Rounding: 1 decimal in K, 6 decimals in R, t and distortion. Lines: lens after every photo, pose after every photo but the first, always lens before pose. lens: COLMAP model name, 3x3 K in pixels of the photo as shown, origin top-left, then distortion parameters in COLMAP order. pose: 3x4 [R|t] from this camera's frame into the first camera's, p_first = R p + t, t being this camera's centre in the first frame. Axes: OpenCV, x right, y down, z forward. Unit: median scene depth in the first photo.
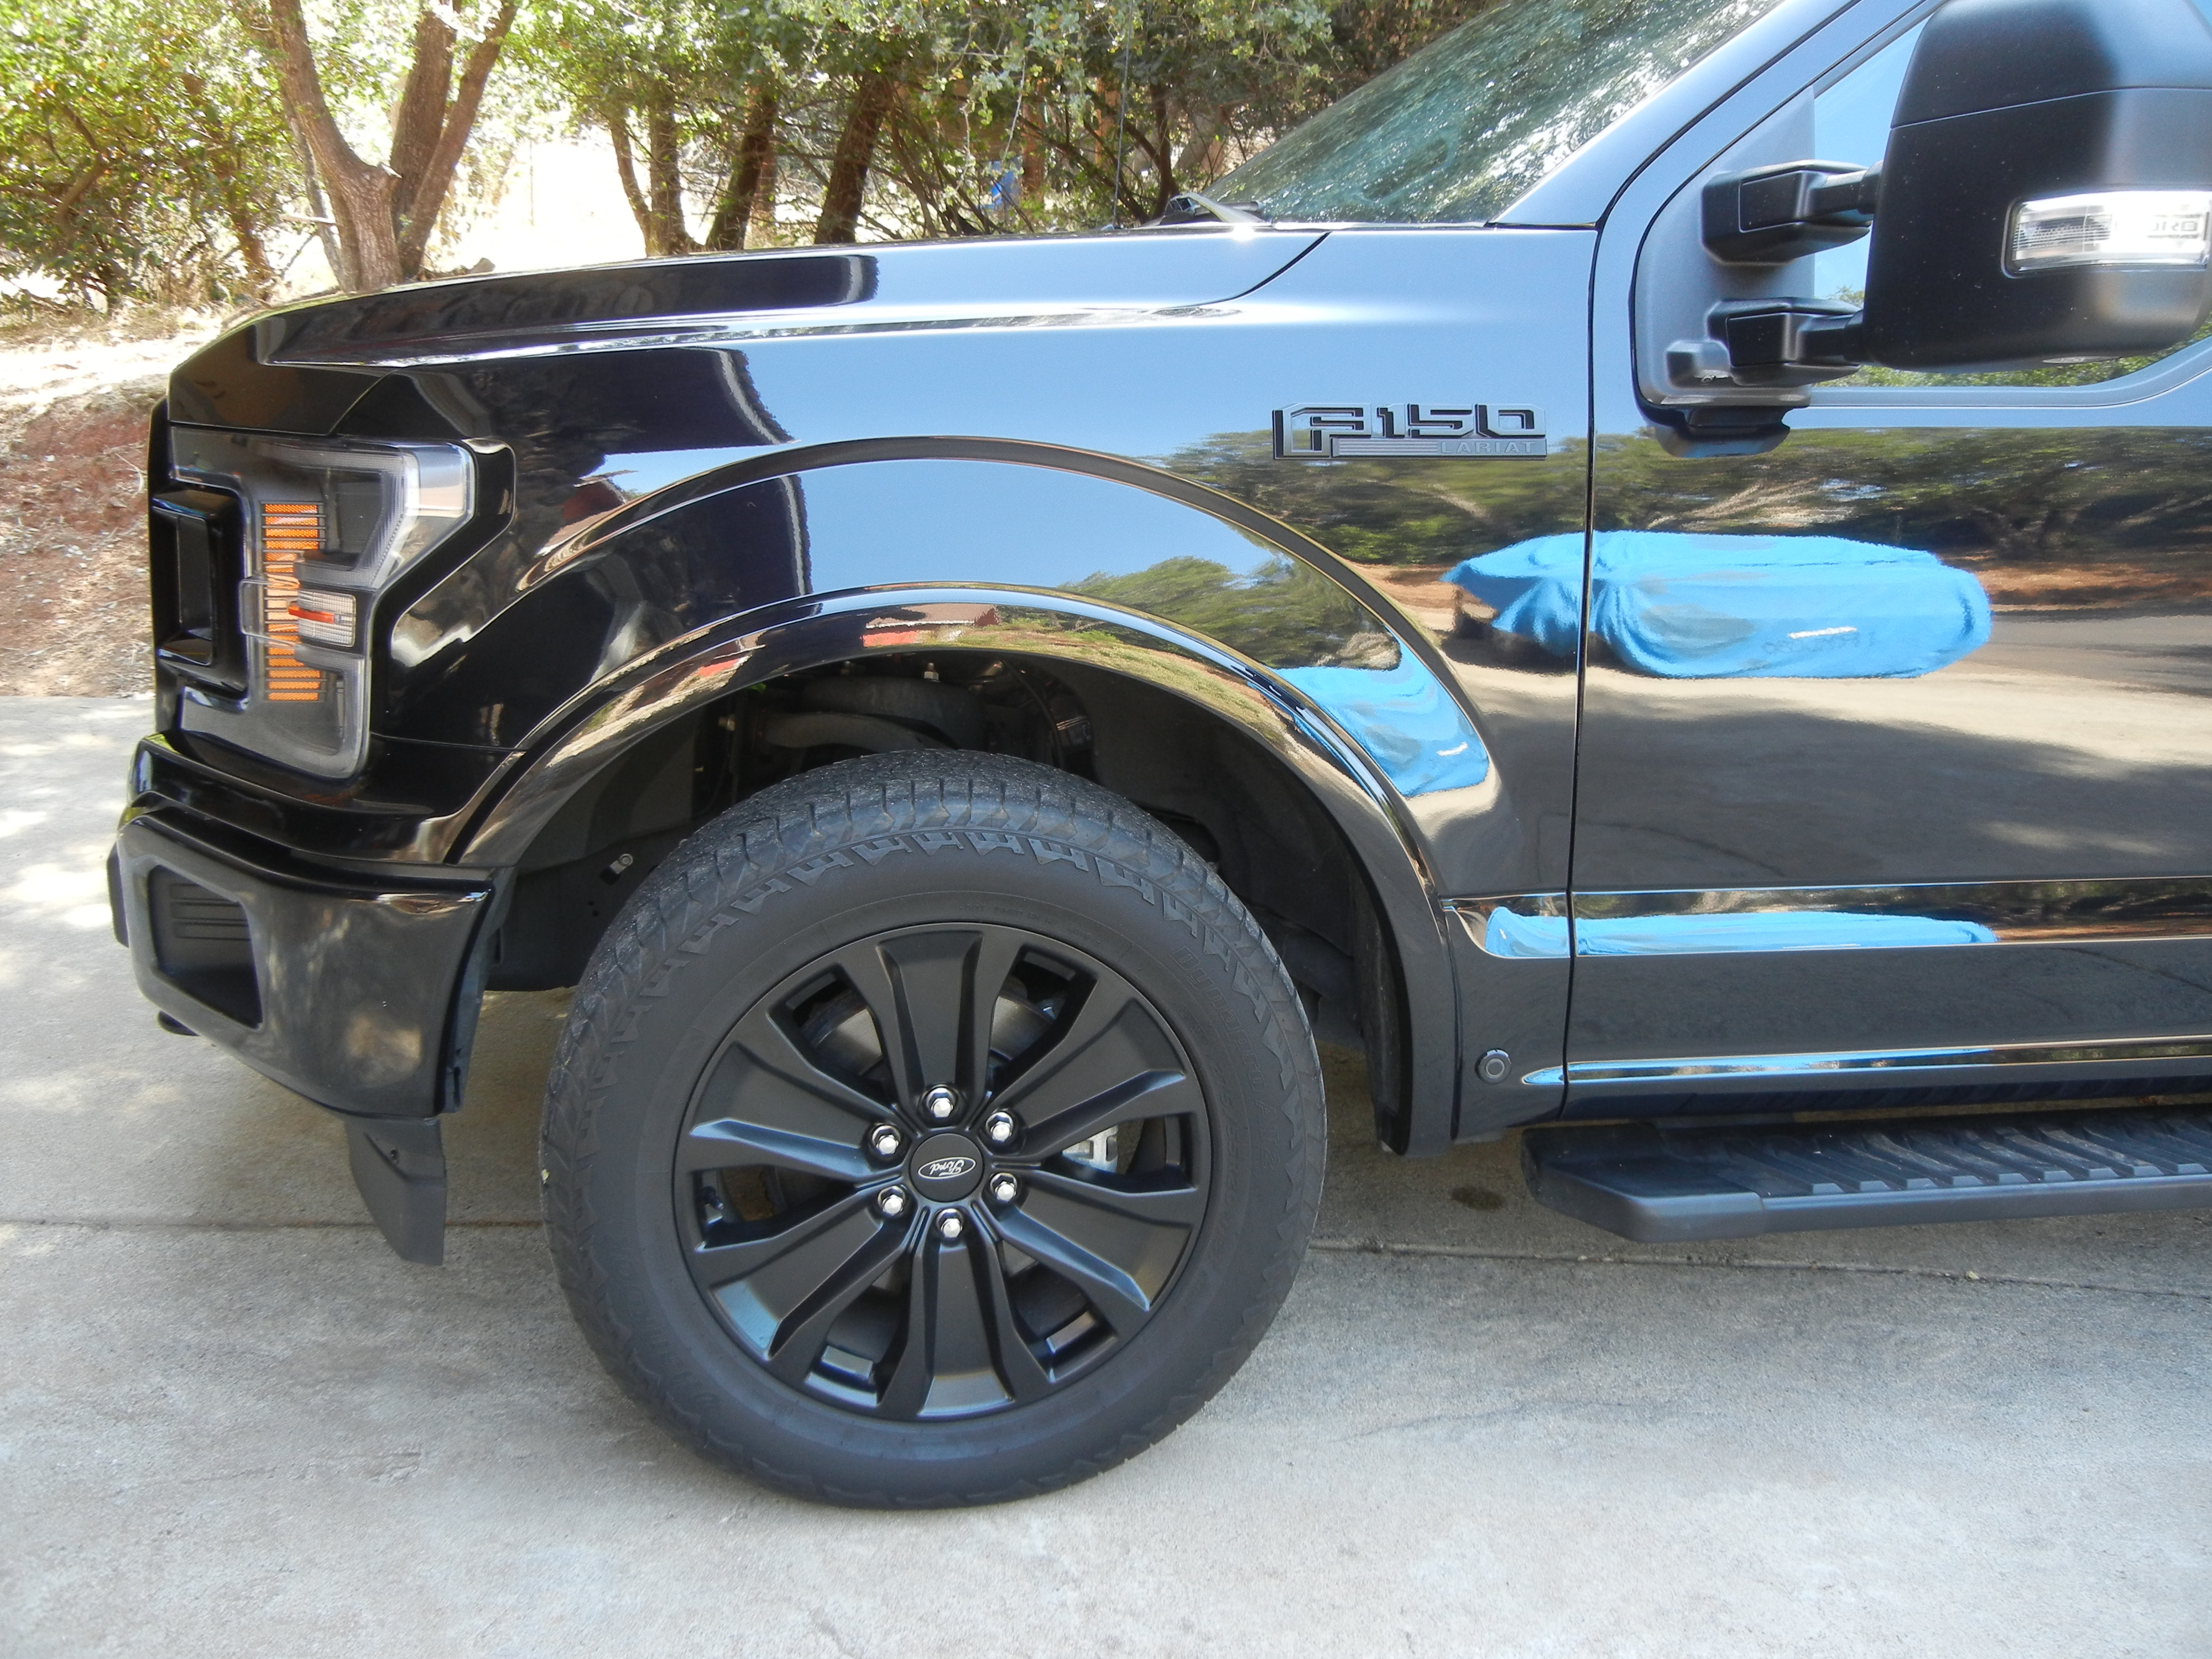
lens RADIAL K [[1885.7, 0, 1106.5], [0, 1885.7, 829.1], [0, 0, 1]] dist [0.004136, -0.001669]
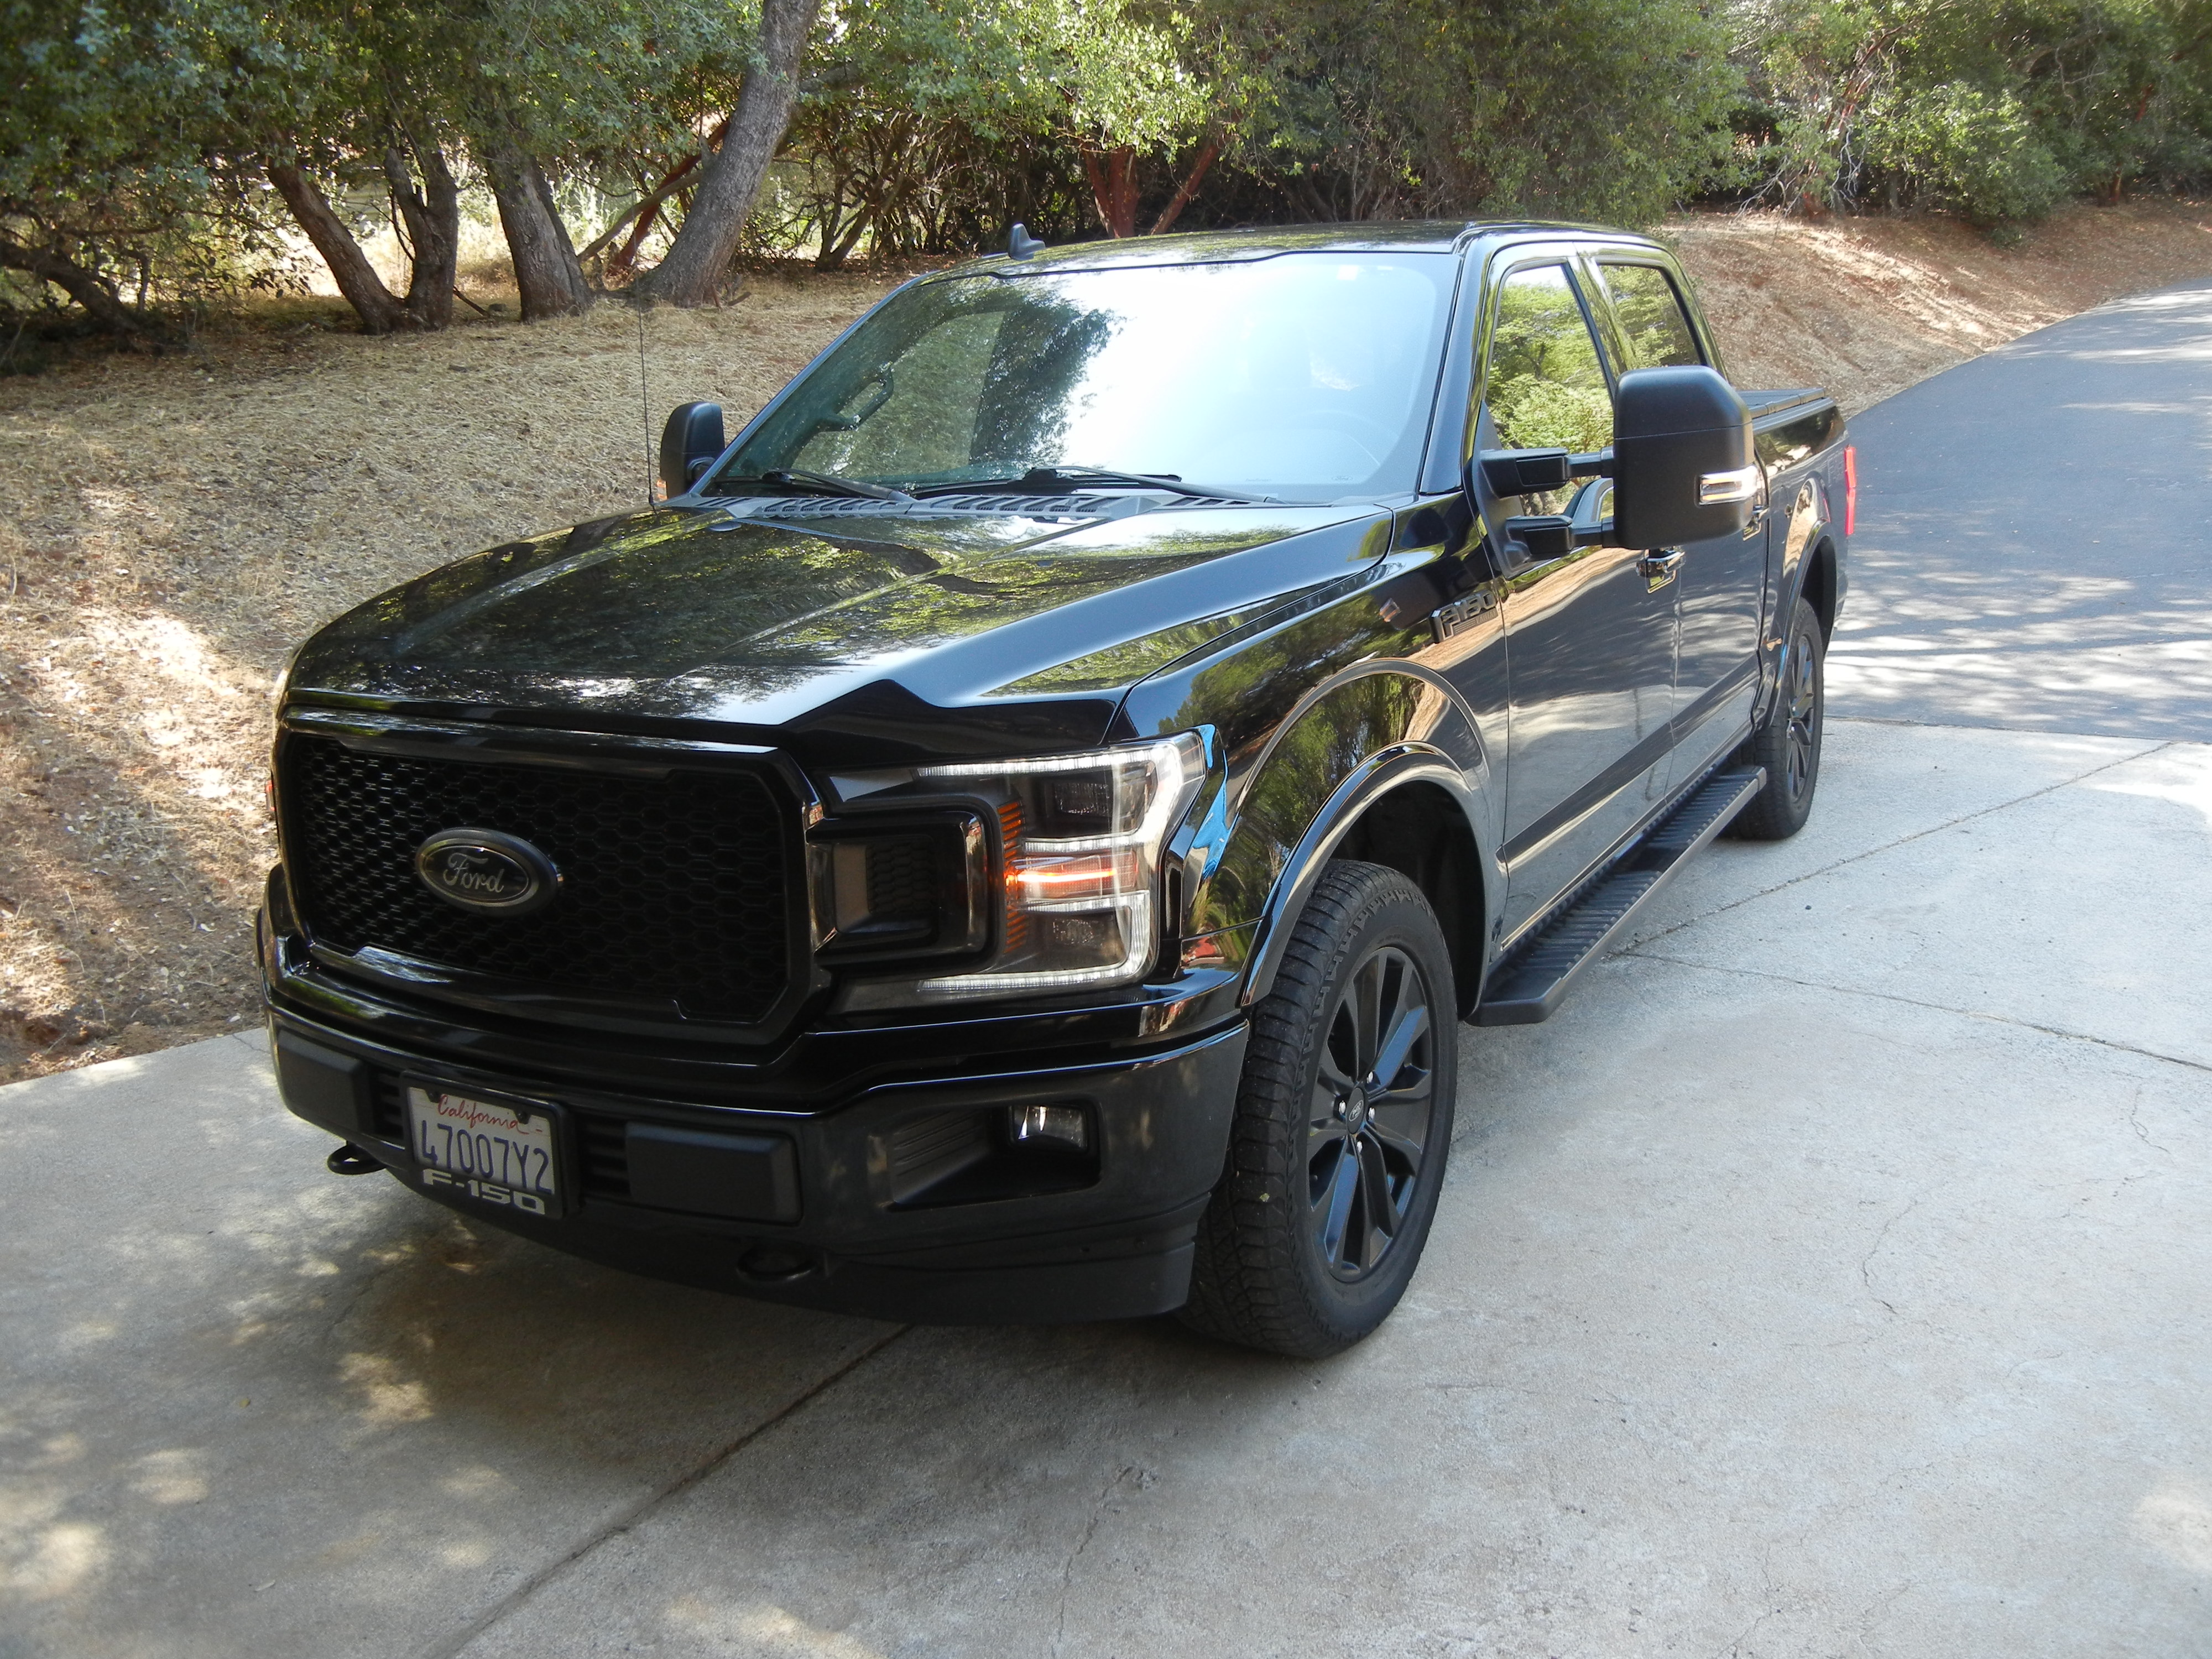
lens RADIAL K [[1885.7, 0, 1106.1], [0, 1885.7, 829.6], [0, 0, 1]] dist [0.004136, -0.001669]
pose [[0.635413, -0.246592, 0.731739, -1.293257], [0.253795, 0.961684, 0.103696, -0.260745], [-0.729272, 0.119822, 0.673650, 0.050443]]
